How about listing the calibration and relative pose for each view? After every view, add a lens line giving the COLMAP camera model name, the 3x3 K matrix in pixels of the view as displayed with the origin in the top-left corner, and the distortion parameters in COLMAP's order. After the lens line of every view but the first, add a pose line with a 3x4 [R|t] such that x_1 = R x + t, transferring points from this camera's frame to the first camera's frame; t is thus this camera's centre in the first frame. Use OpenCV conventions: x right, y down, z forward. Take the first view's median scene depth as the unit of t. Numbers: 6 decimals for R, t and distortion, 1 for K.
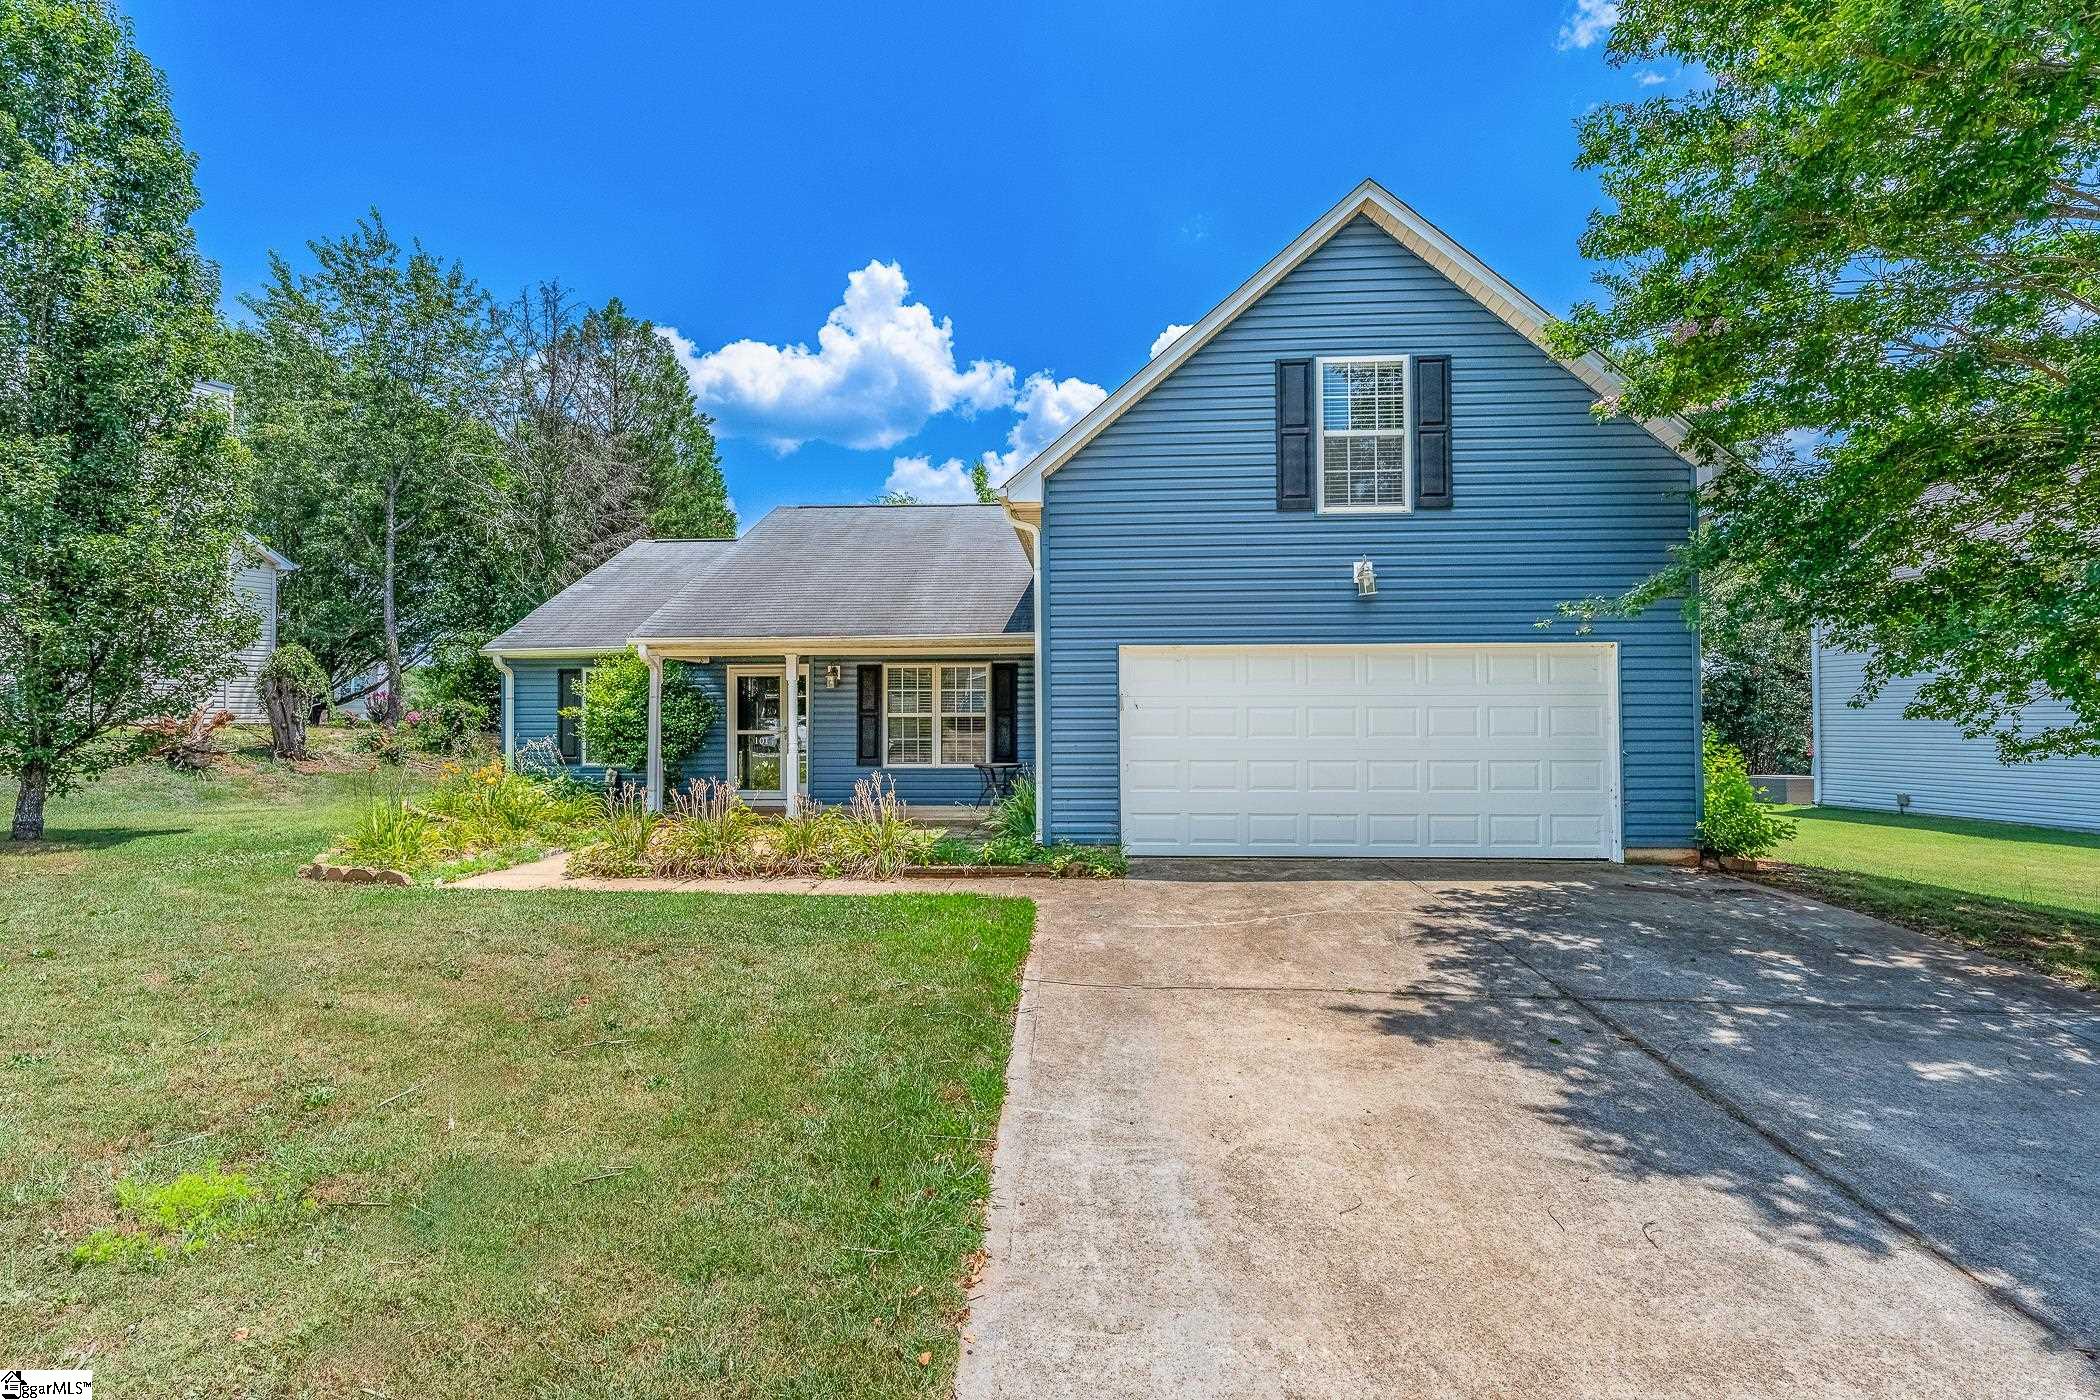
lens RADIAL K [[981.7, 0, 1024.3], [0, 981.7, 707.4], [0, 0, 1]] dist [0.000845, -0.001275]
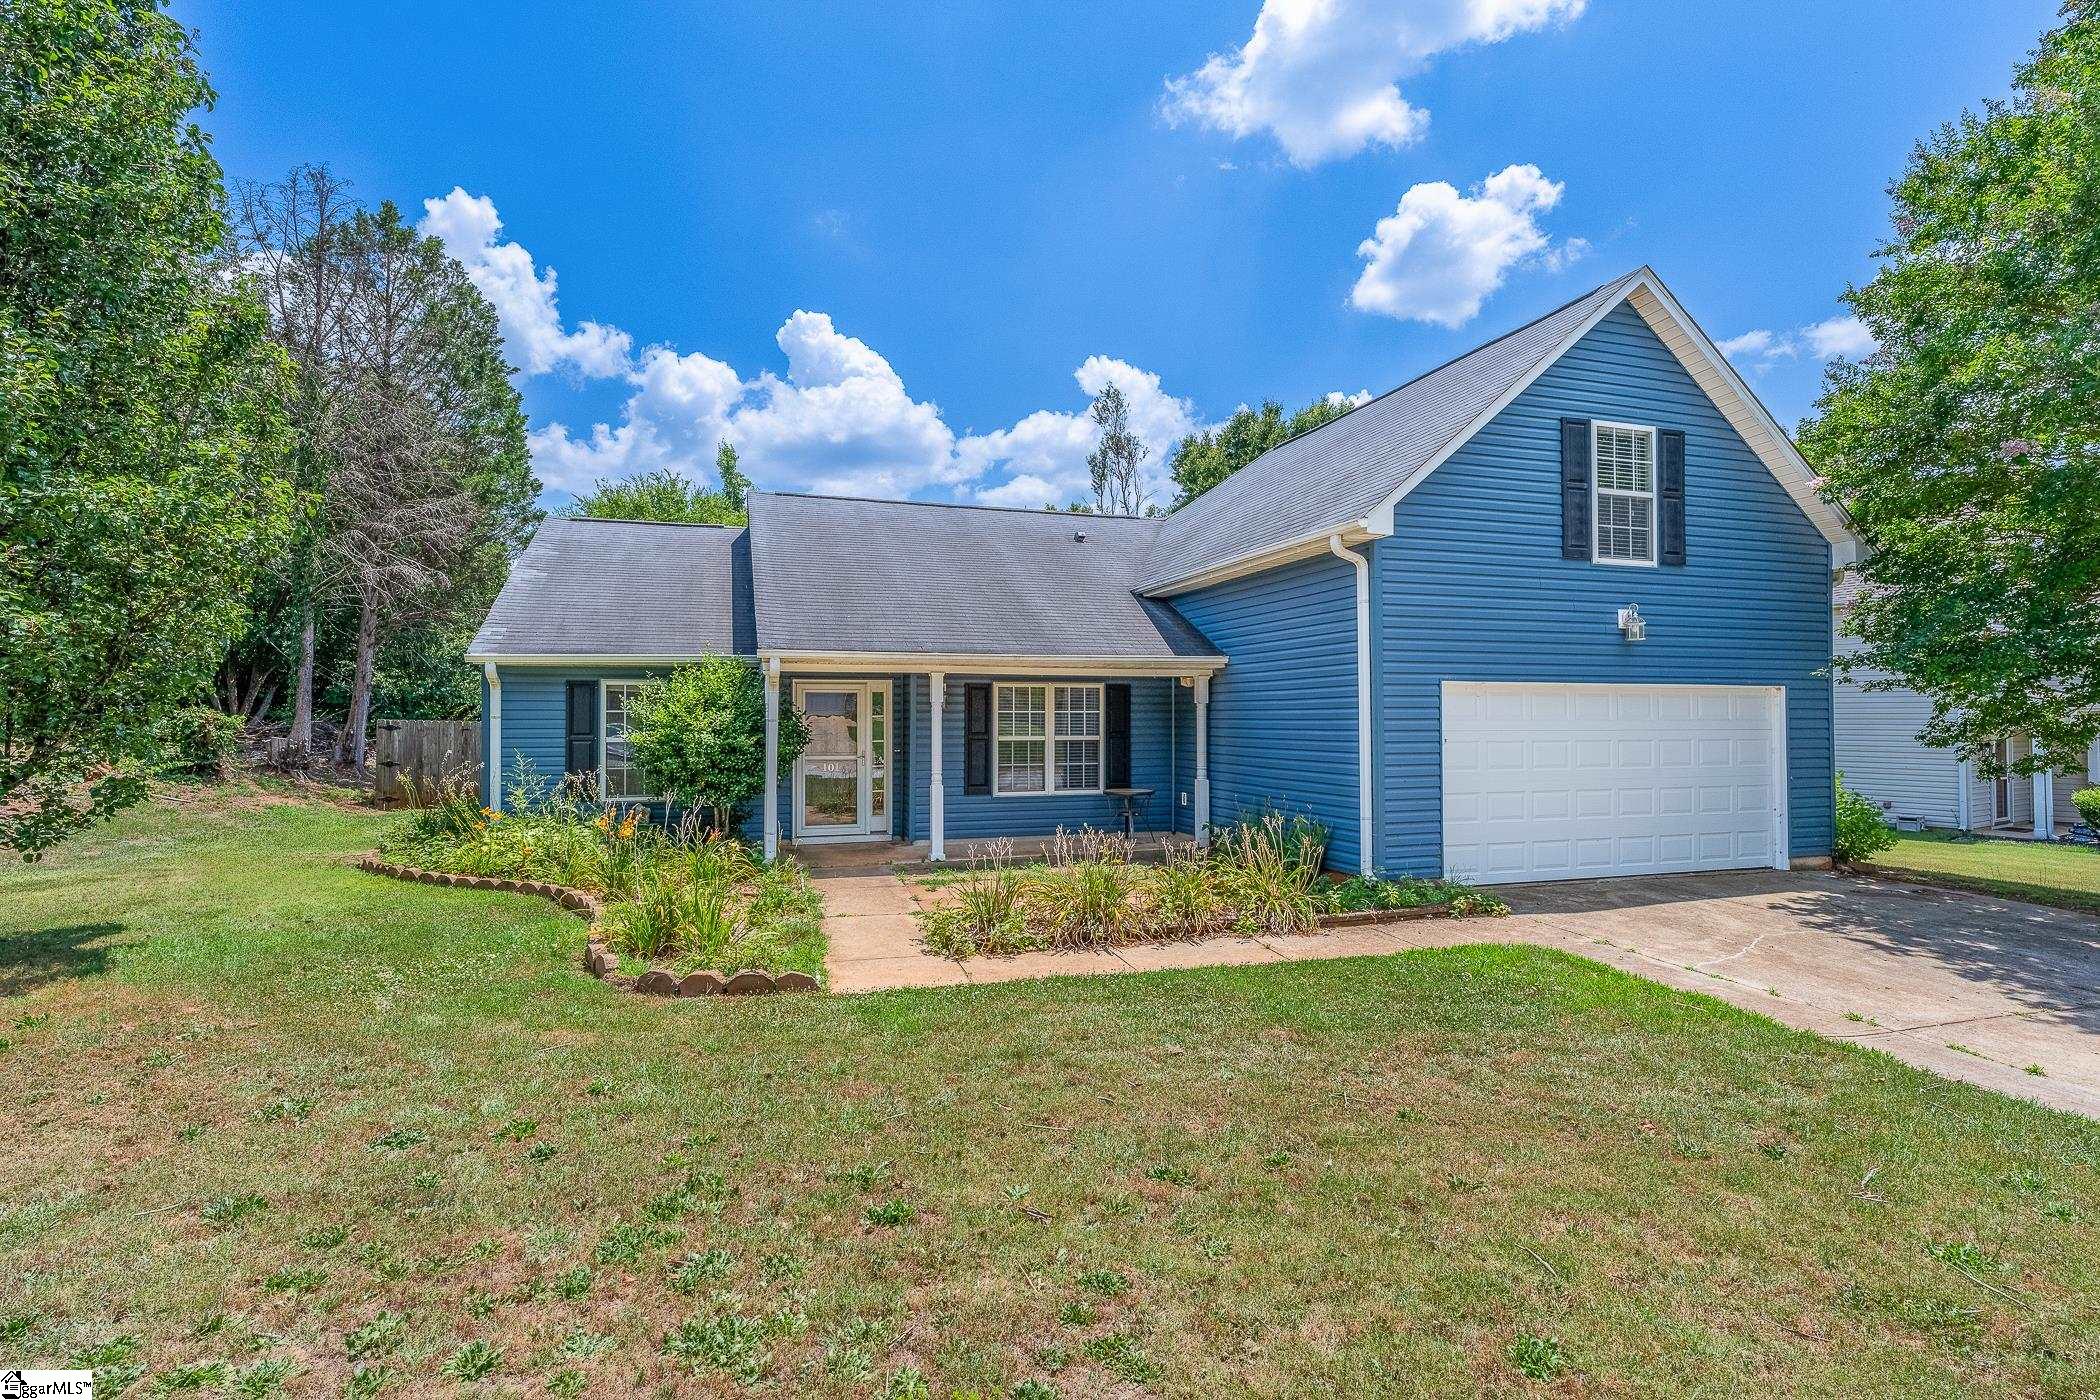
lens RADIAL K [[981.7, 0, 1008.3], [0, 981.7, 714.3], [0, 0, 1]] dist [0.000845, -0.001275]
pose [[0.933728, 0.002983, 0.357972, -0.697891], [-0.007102, 0.999923, 0.010193, -0.036511], [-0.357914, -0.012060, 0.933677, 0.213906]]
